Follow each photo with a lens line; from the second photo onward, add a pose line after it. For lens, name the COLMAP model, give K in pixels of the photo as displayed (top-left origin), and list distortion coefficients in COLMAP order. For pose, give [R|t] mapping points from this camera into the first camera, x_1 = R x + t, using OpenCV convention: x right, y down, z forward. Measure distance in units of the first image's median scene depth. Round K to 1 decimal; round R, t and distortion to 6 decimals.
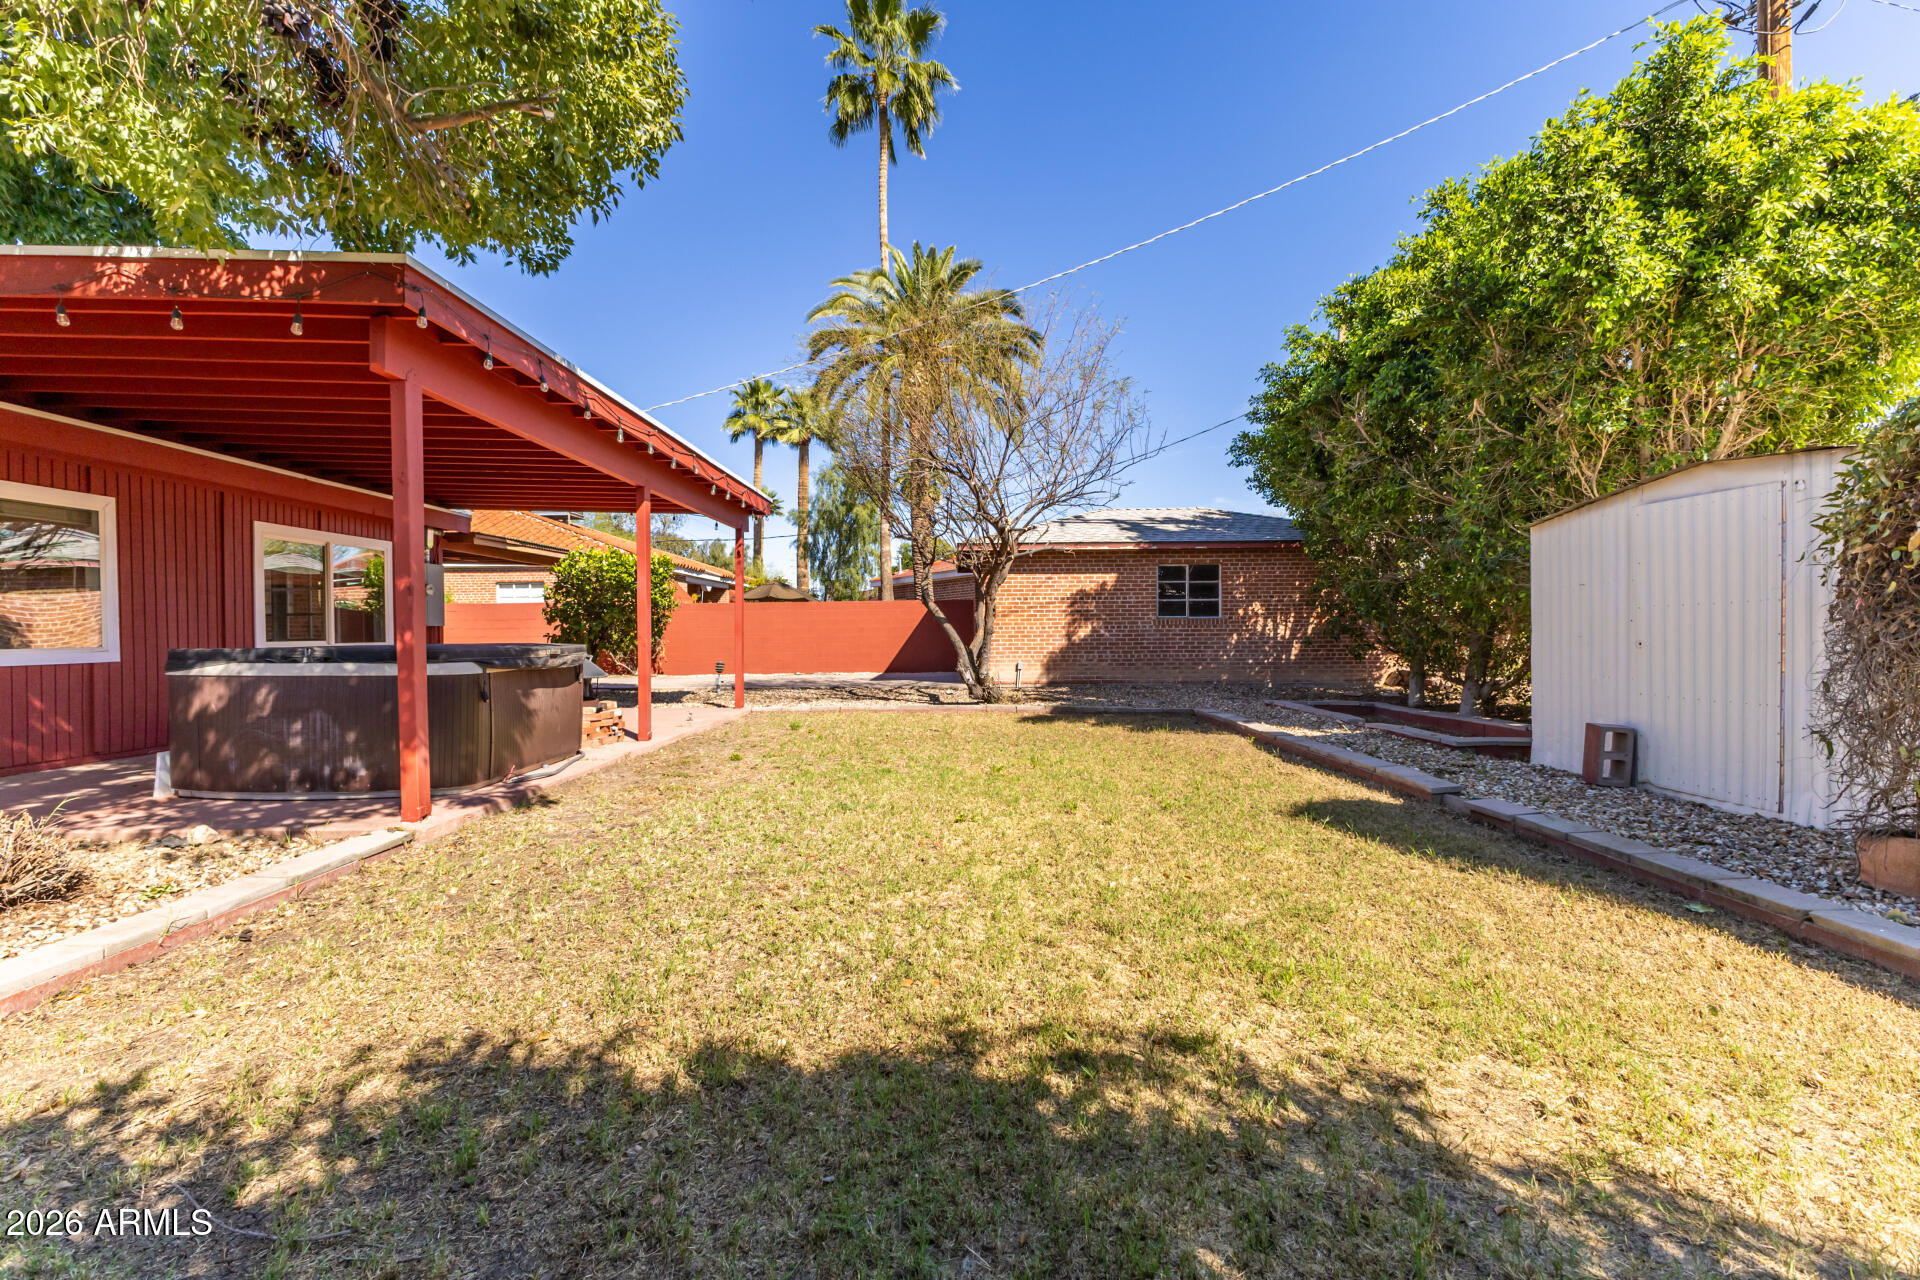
lens RADIAL K [[831.9, 0, 966.2], [0, 831.9, 645.5], [0, 0, 1]] dist [0.007997, 0.000548]
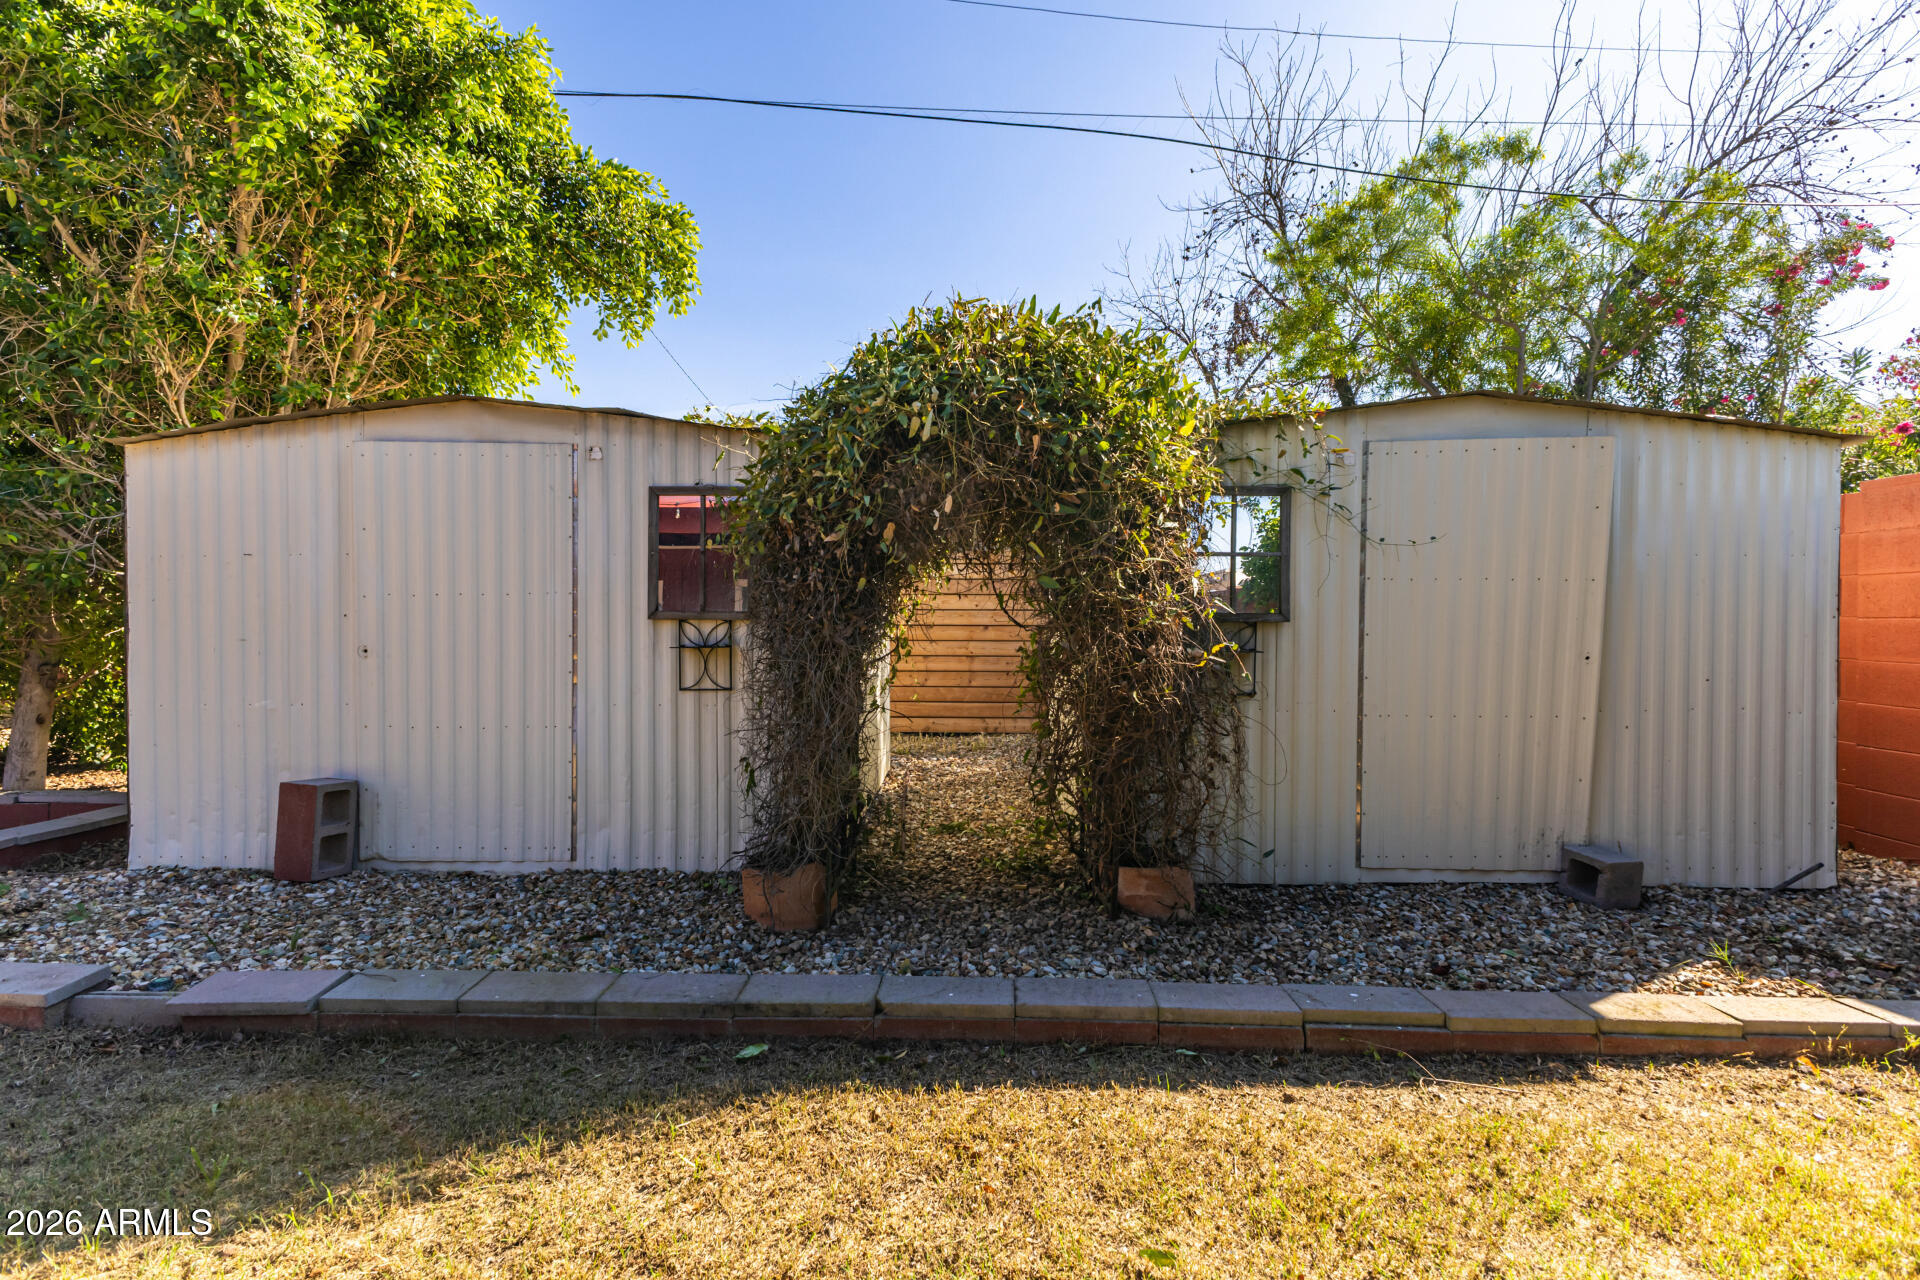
lens RADIAL K [[888.6, 0, 959.5], [0, 888.6, 640.5], [0, 0, 1]] dist [-0.002036, 0.000047]
pose [[0.012956, -0.008307, 0.999882, 0.108564], [0.010656, 0.999910, 0.008169, -0.010311], [-0.999859, 0.010549, 0.013043, 0.504338]]
